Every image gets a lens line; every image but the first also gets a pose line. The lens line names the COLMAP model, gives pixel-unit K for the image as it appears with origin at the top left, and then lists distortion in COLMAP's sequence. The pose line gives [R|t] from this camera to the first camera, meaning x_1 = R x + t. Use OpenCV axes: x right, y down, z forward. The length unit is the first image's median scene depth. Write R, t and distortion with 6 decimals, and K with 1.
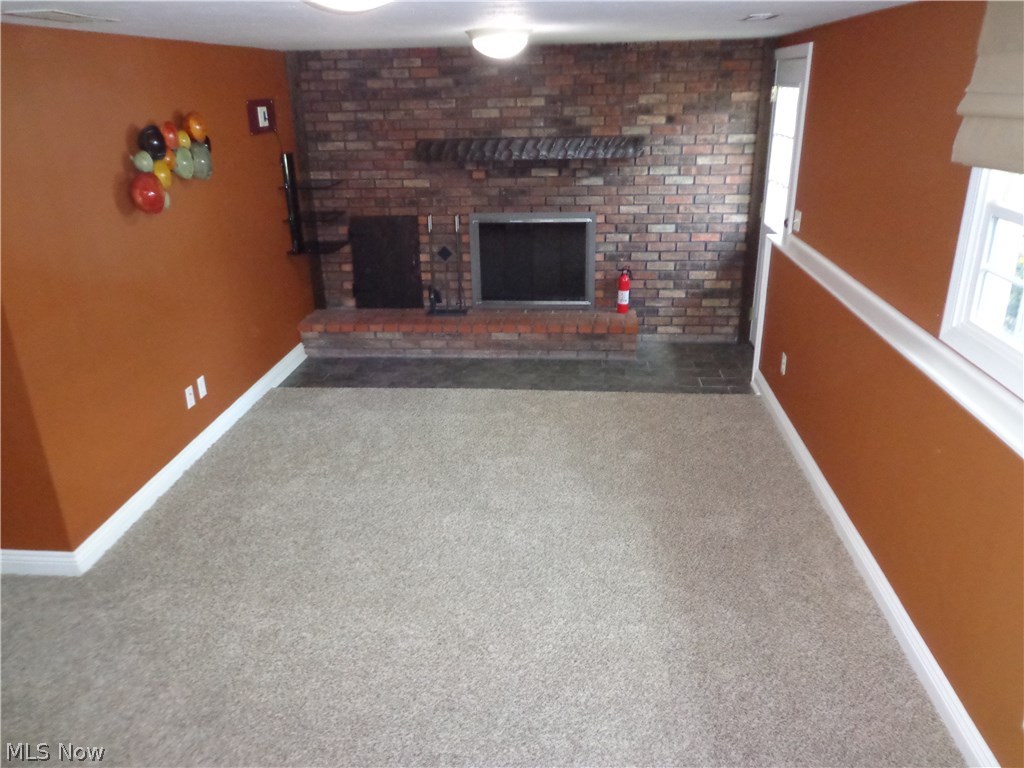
lens RADIAL K [[742.6, 0, 514.7], [0, 742.6, 381.7], [0, 0, 1]] dist [-0.013386, 0.008249]
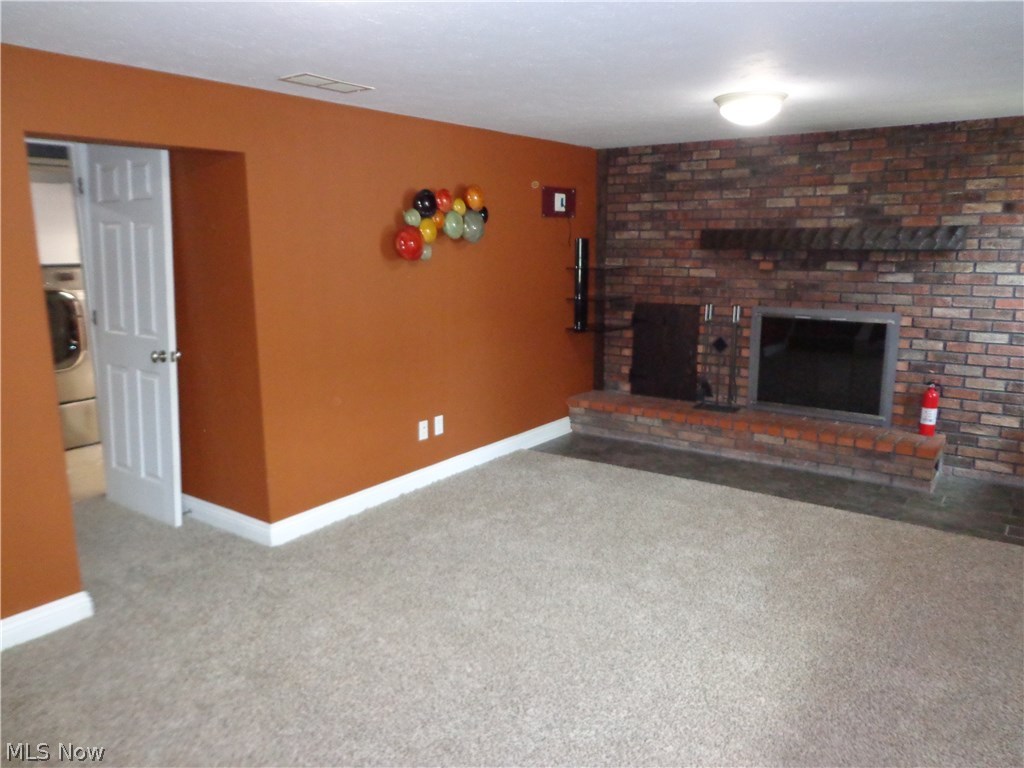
lens RADIAL K [[742.6, 0, 515.7], [0, 742.6, 380.9], [0, 0, 1]] dist [-0.013386, 0.008249]
pose [[0.858827, 0.113648, -0.499499, 0.170857], [-0.201157, 0.971575, -0.124808, 0.045675], [0.471117, 0.207666, 0.857277, 0.078058]]
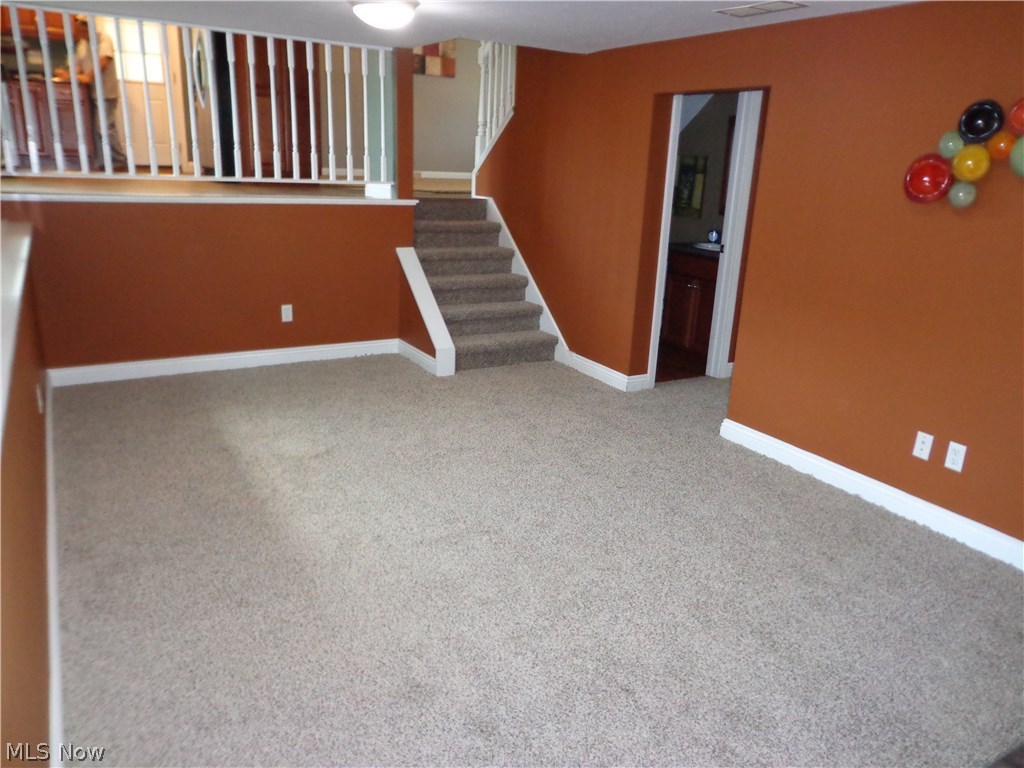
lens RADIAL K [[742.6, 0, 517.0], [0, 742.6, 387.4], [0, 0, 1]] dist [-0.013386, 0.008249]
pose [[-0.807964, 0.154970, -0.568488, 0.274424], [-0.247236, 0.786596, 0.565811, -0.284390], [0.534854, 0.597705, -0.597227, 0.922222]]
